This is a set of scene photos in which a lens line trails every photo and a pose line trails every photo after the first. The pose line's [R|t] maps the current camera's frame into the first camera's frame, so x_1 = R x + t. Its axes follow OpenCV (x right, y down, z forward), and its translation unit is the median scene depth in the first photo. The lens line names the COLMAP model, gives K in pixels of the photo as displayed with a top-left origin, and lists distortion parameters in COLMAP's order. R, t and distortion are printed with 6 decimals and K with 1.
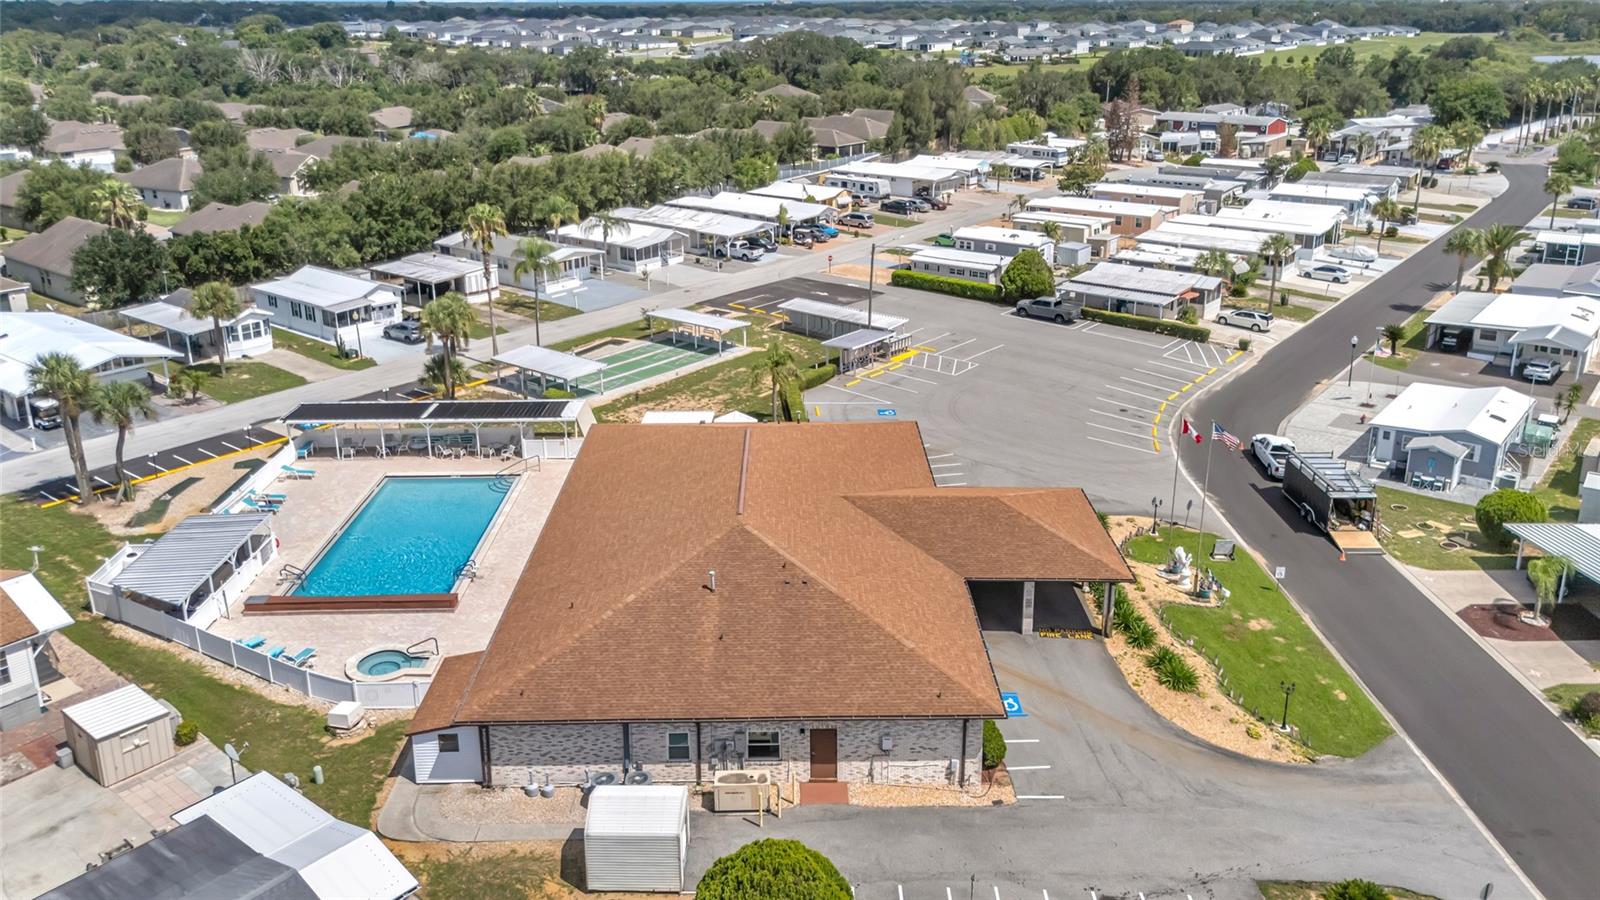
lens RADIAL K [[1194.6, 0, 802.6], [0, 1194.6, 447.5], [0, 0, 1]] dist [0.073481, -0.043994]
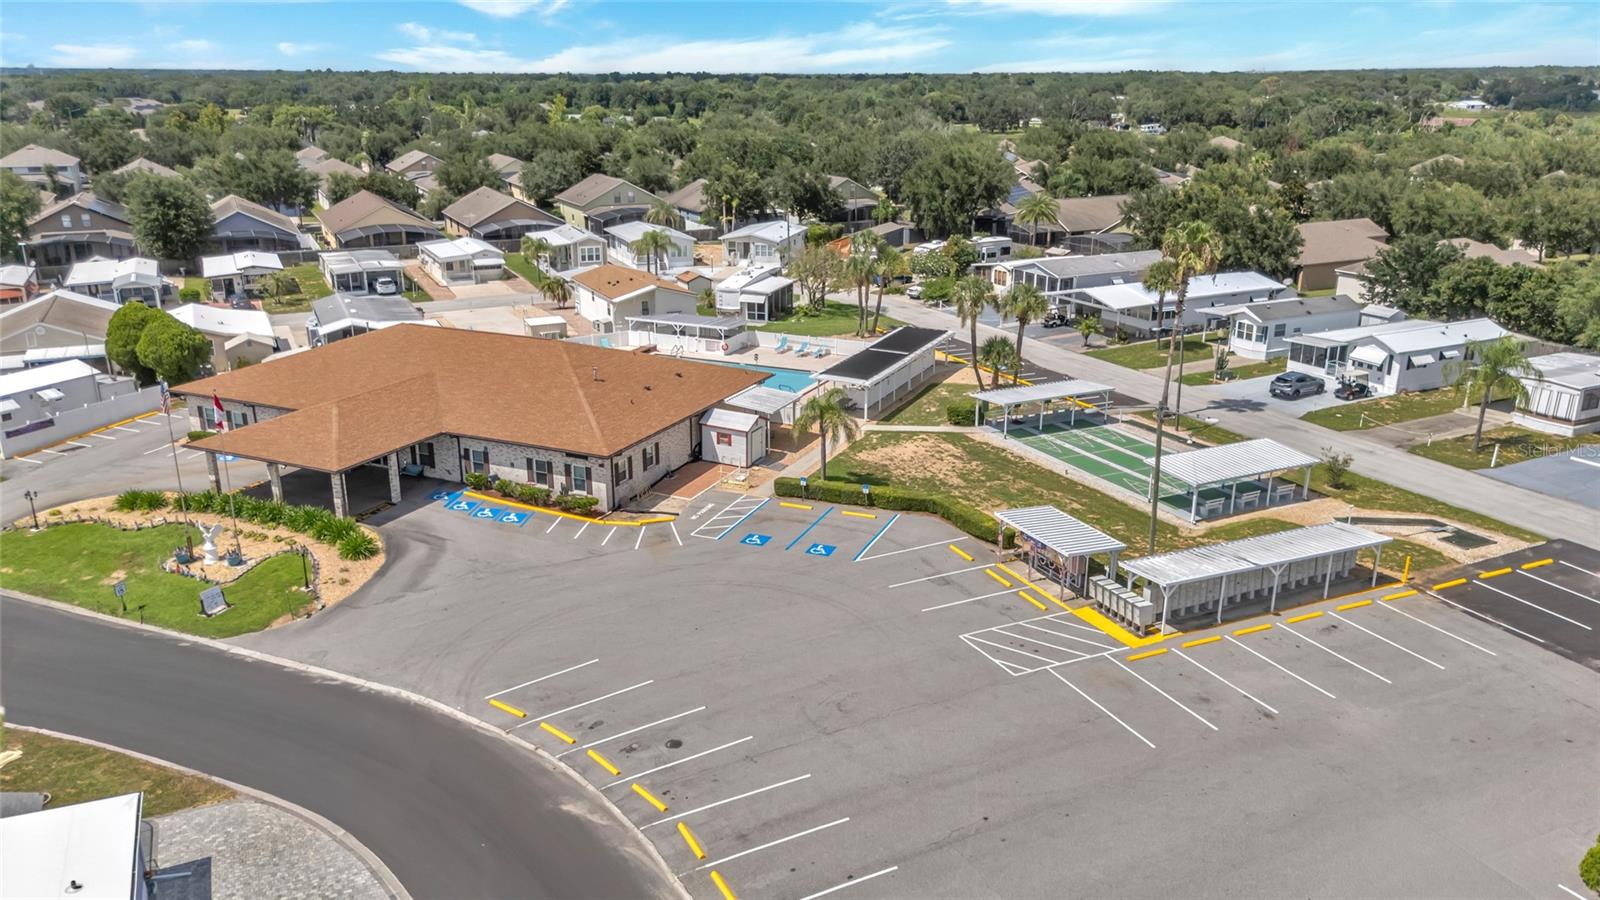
lens RADIAL K [[1163.2, 0, 796.8], [0, 1163.2, 495.4], [0, 0, 1]] dist [0.067494, -0.030279]
pose [[-0.431380, 0.314209, -0.845685, 0.493268], [-0.311440, 0.827898, 0.466465, -0.283224], [0.846709, 0.464604, -0.259282, 0.889701]]
